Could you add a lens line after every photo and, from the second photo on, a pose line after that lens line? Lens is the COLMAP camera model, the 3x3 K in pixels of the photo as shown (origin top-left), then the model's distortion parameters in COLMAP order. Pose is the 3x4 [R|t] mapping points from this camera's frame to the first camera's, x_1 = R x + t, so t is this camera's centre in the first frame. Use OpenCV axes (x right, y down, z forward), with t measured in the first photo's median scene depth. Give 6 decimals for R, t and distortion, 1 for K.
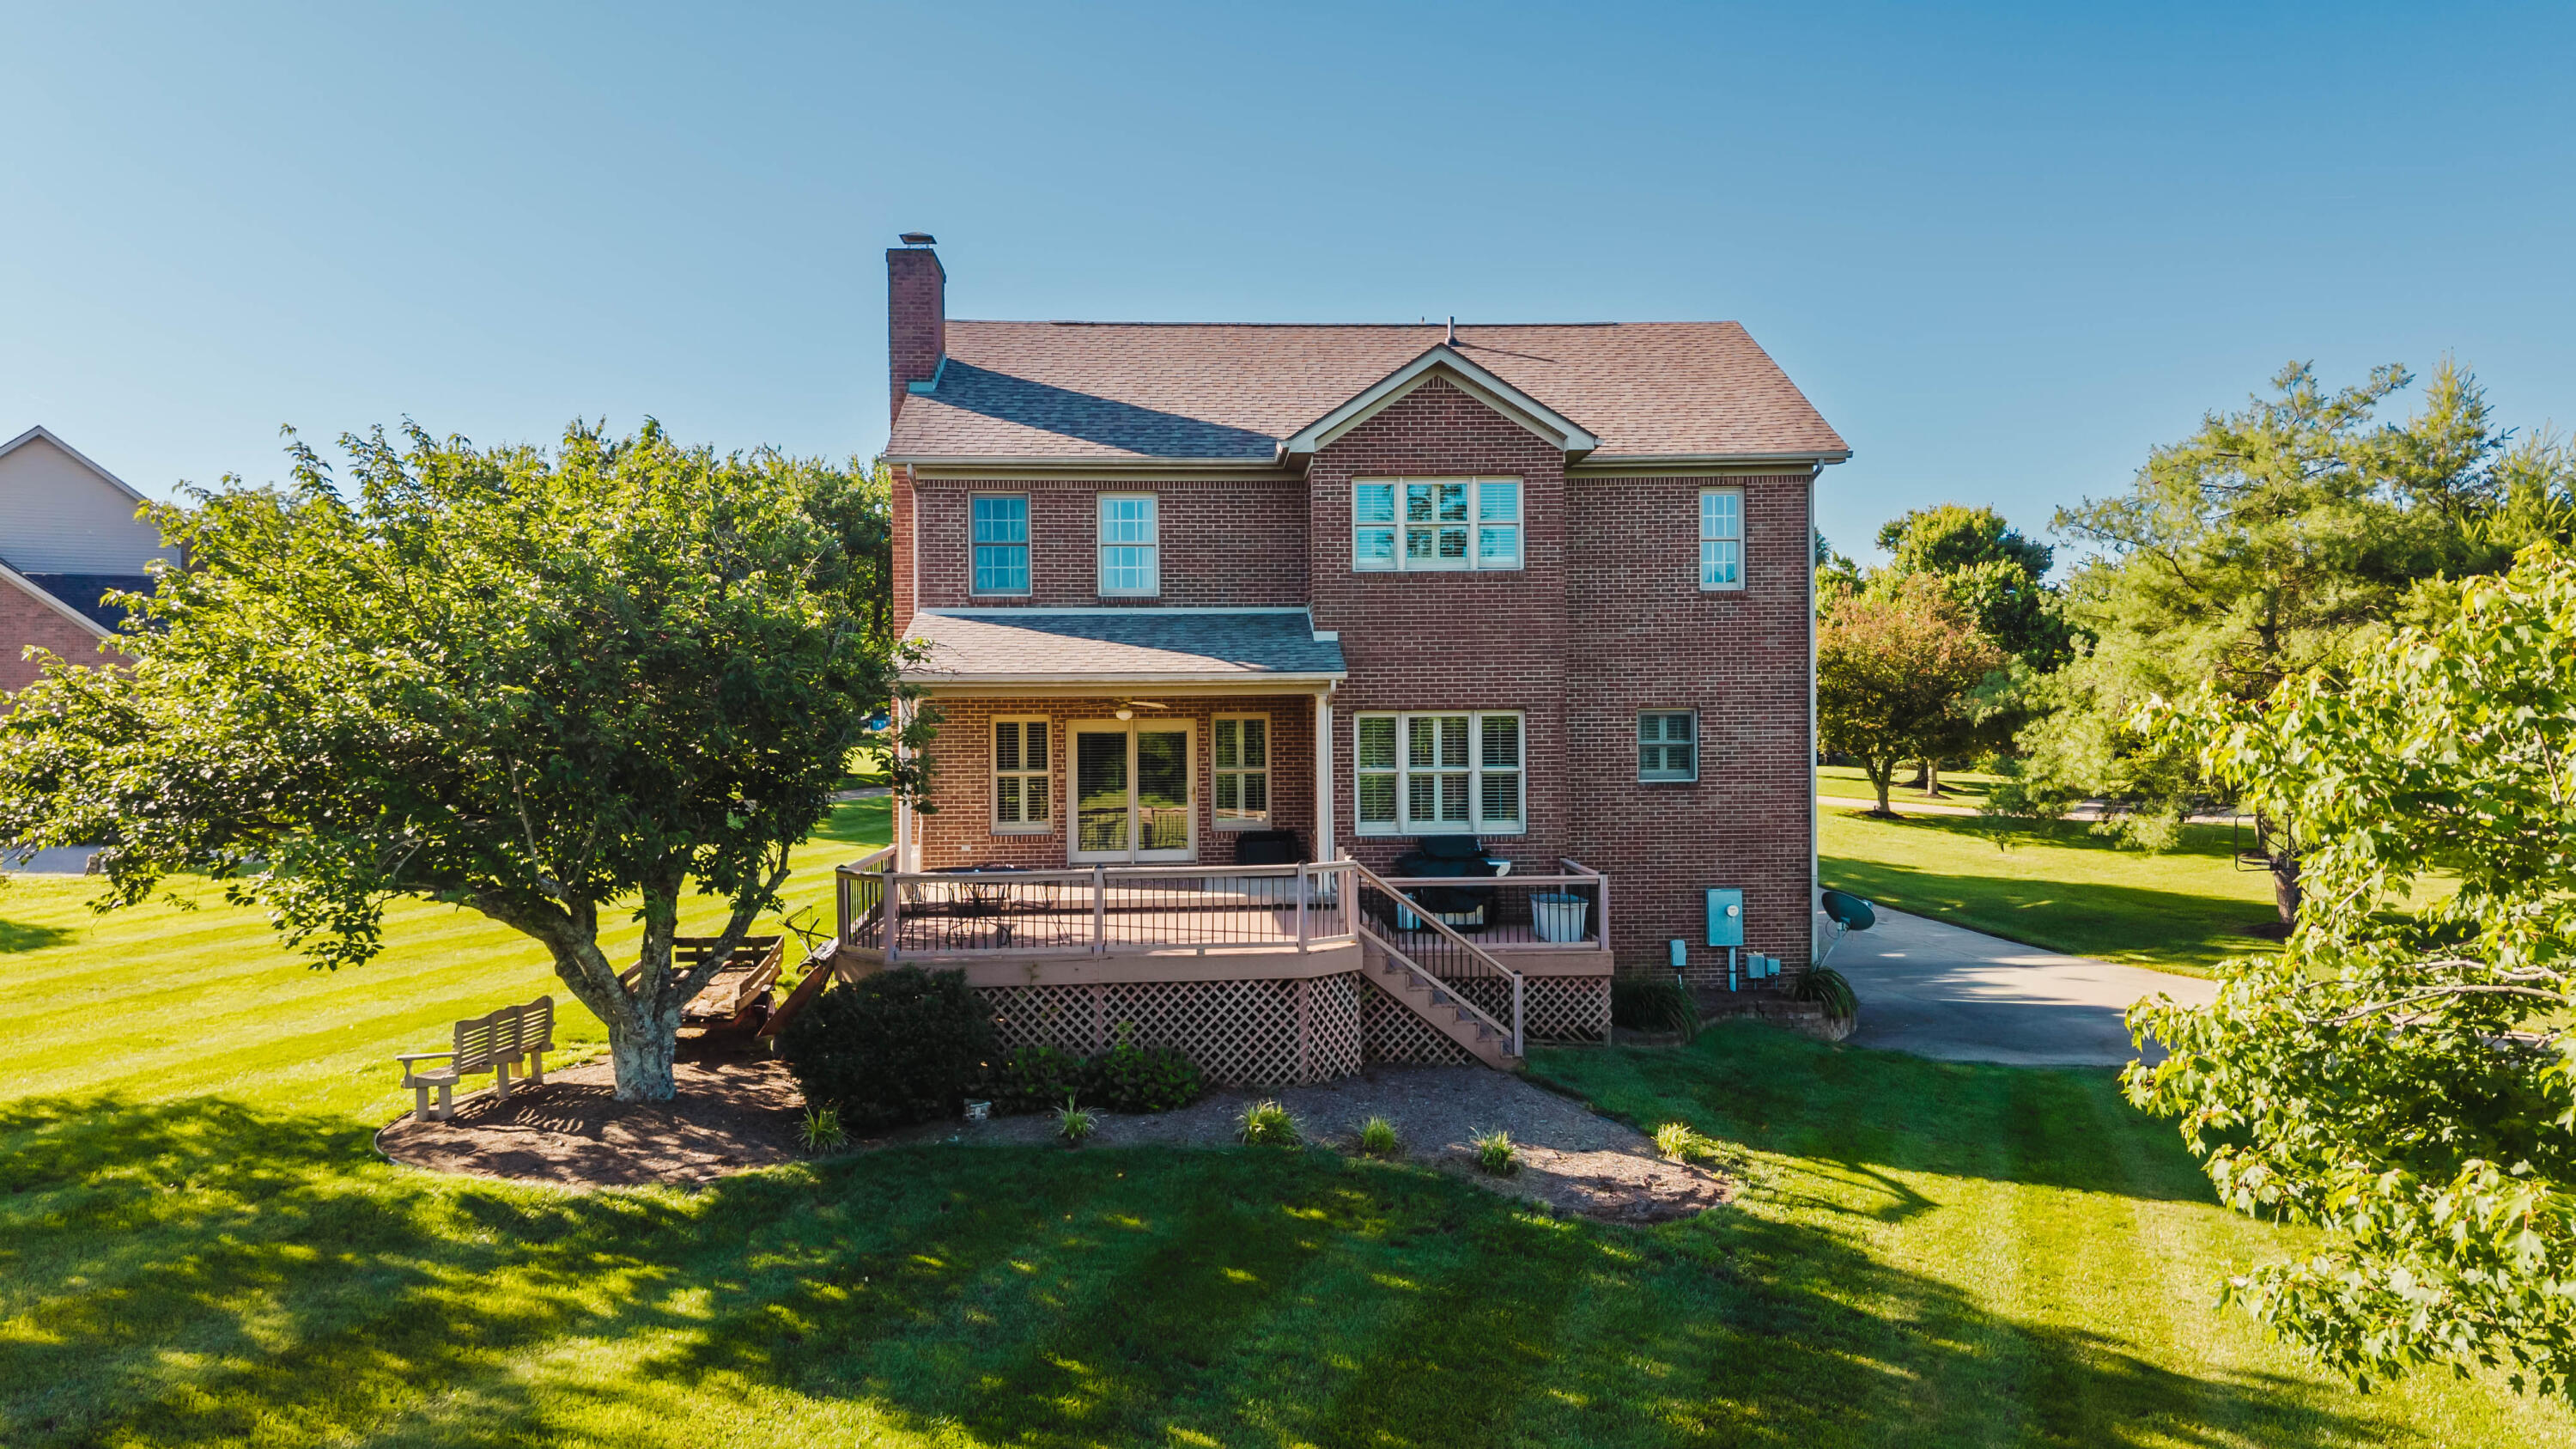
lens RADIAL K [[1838.5, 0, 1288.0], [0, 1838.5, 724.5], [0, 0, 1]] dist [0.023372, -0.004556]
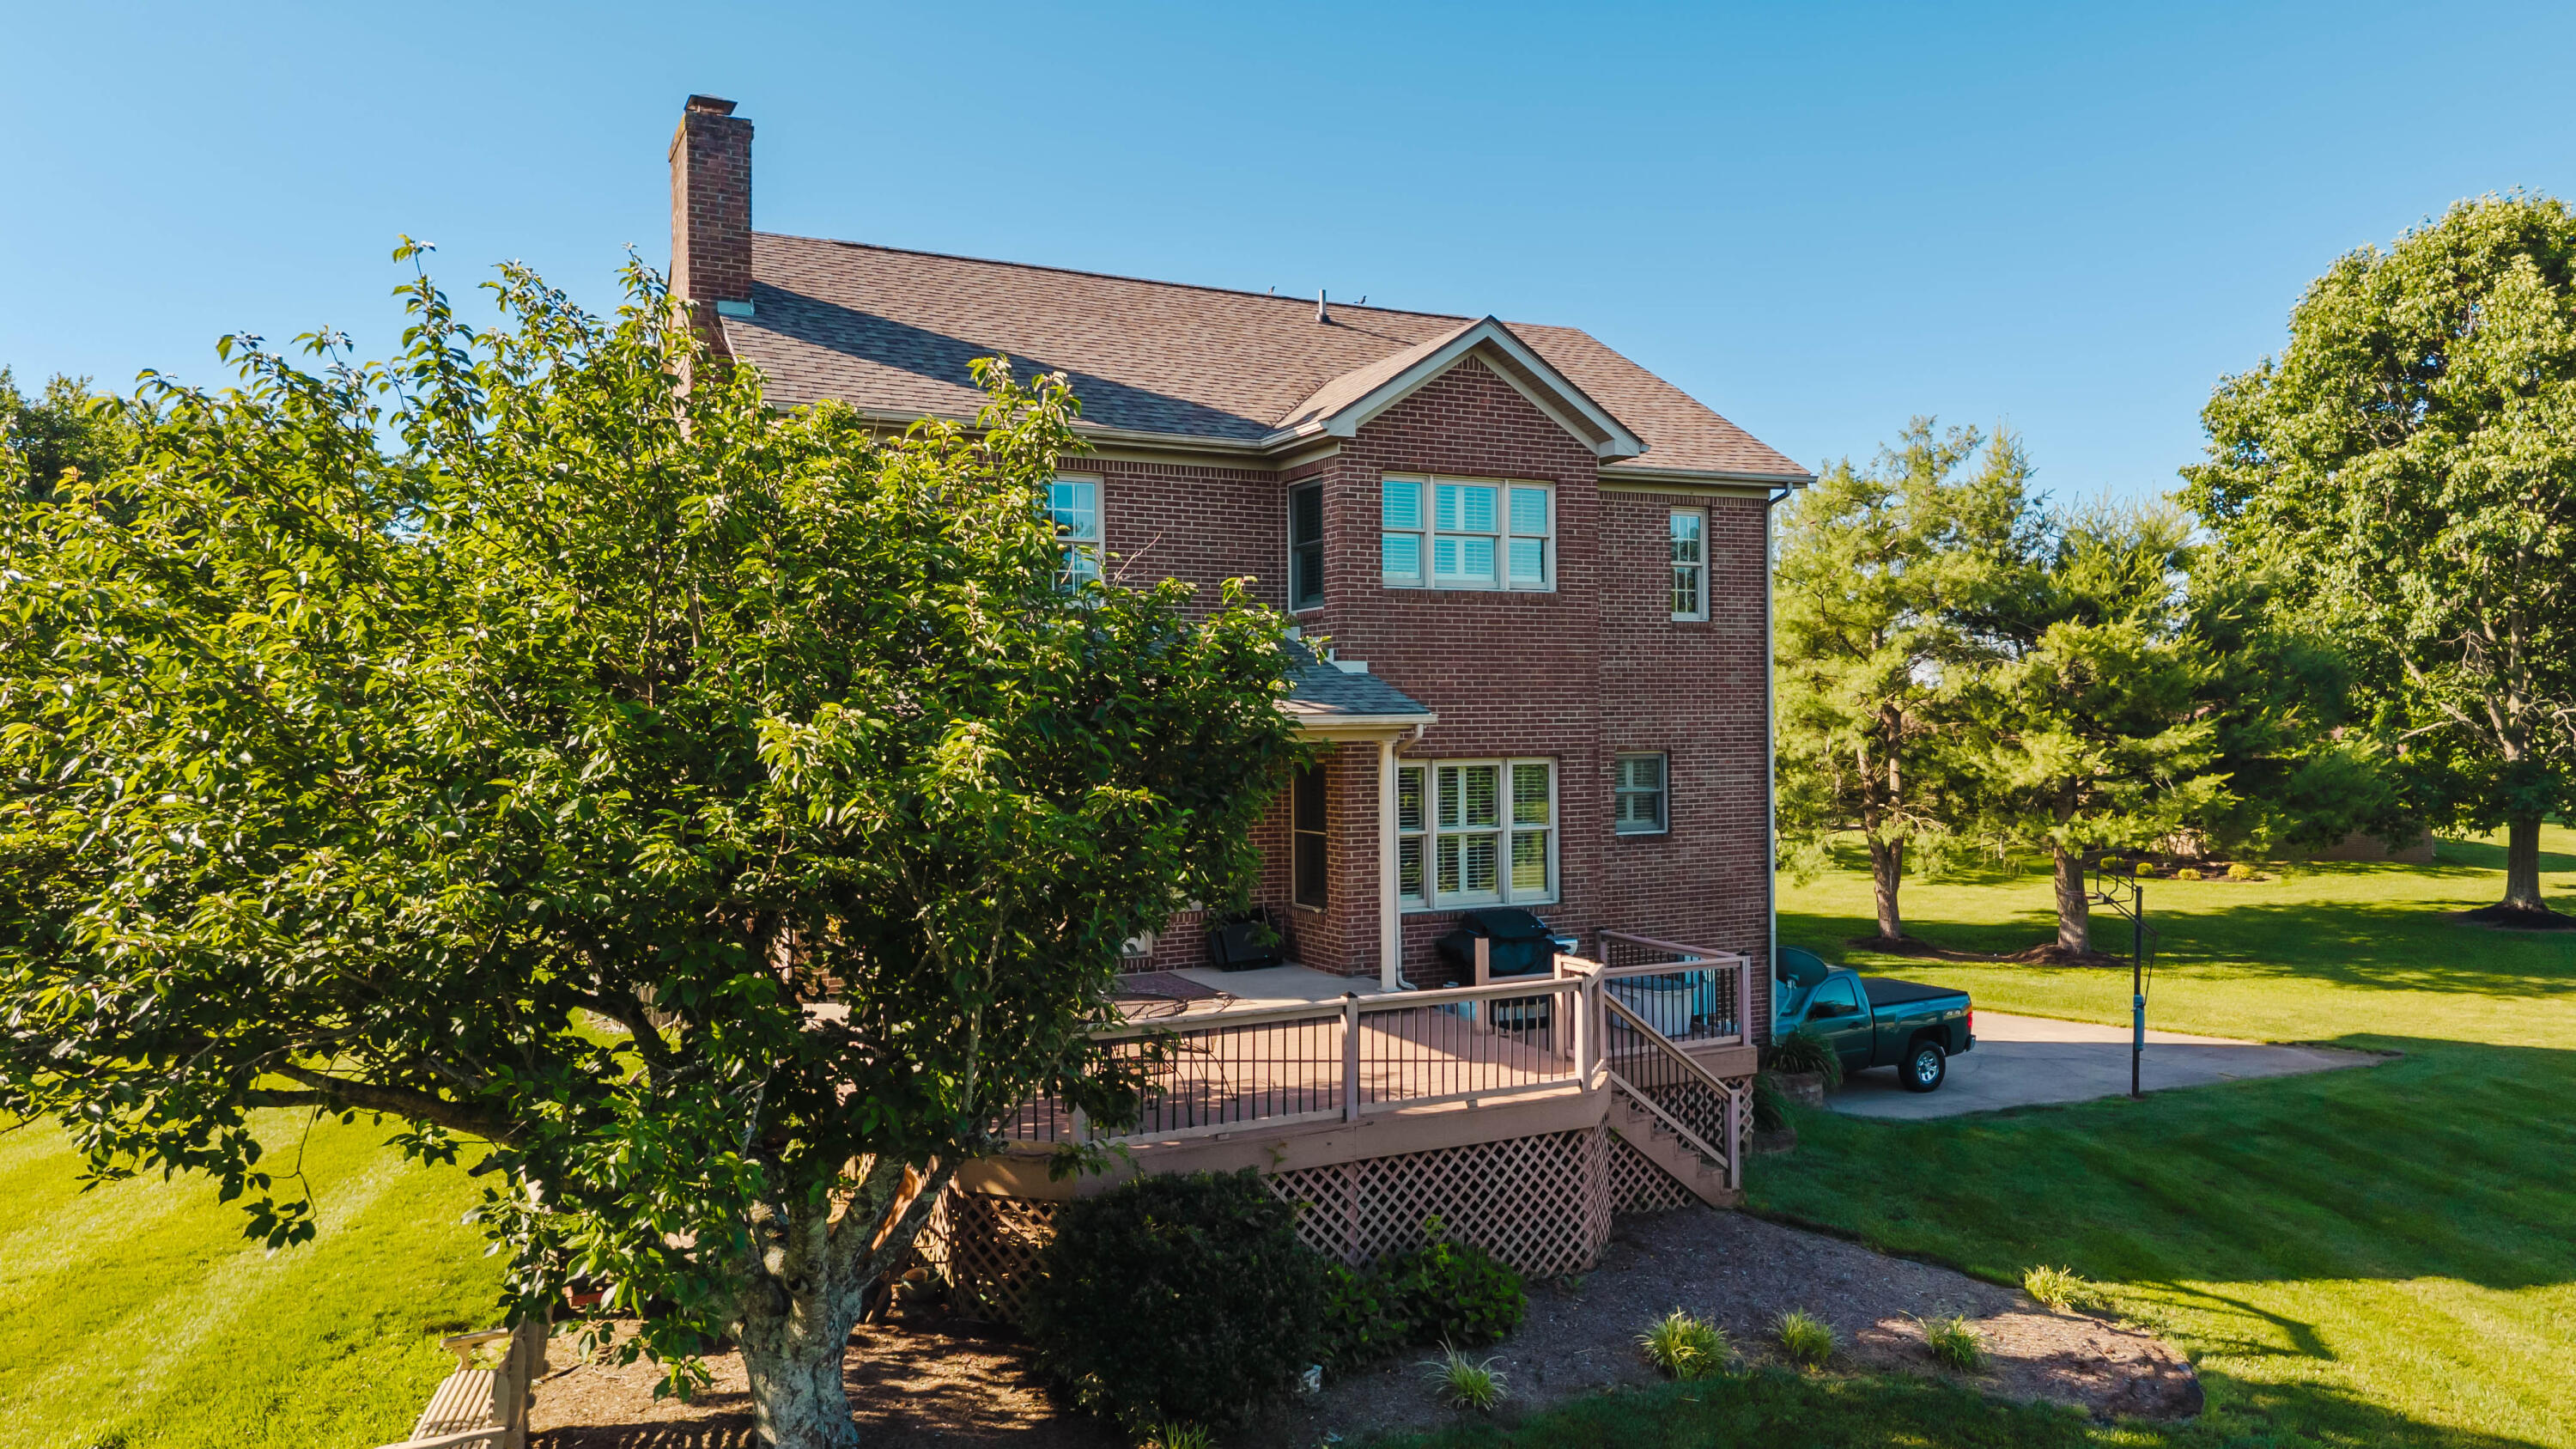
lens RADIAL K [[1822.6, 0, 1287.6], [0, 1822.6, 661.2], [0, 0, 1]] dist [-0.034589, -0.002457]
pose [[0.904019, 0.019113, 0.427065, -0.408328], [-0.006363, 0.999491, -0.031262, -0.029791], [-0.427445, 0.025544, 0.903681, 0.345843]]
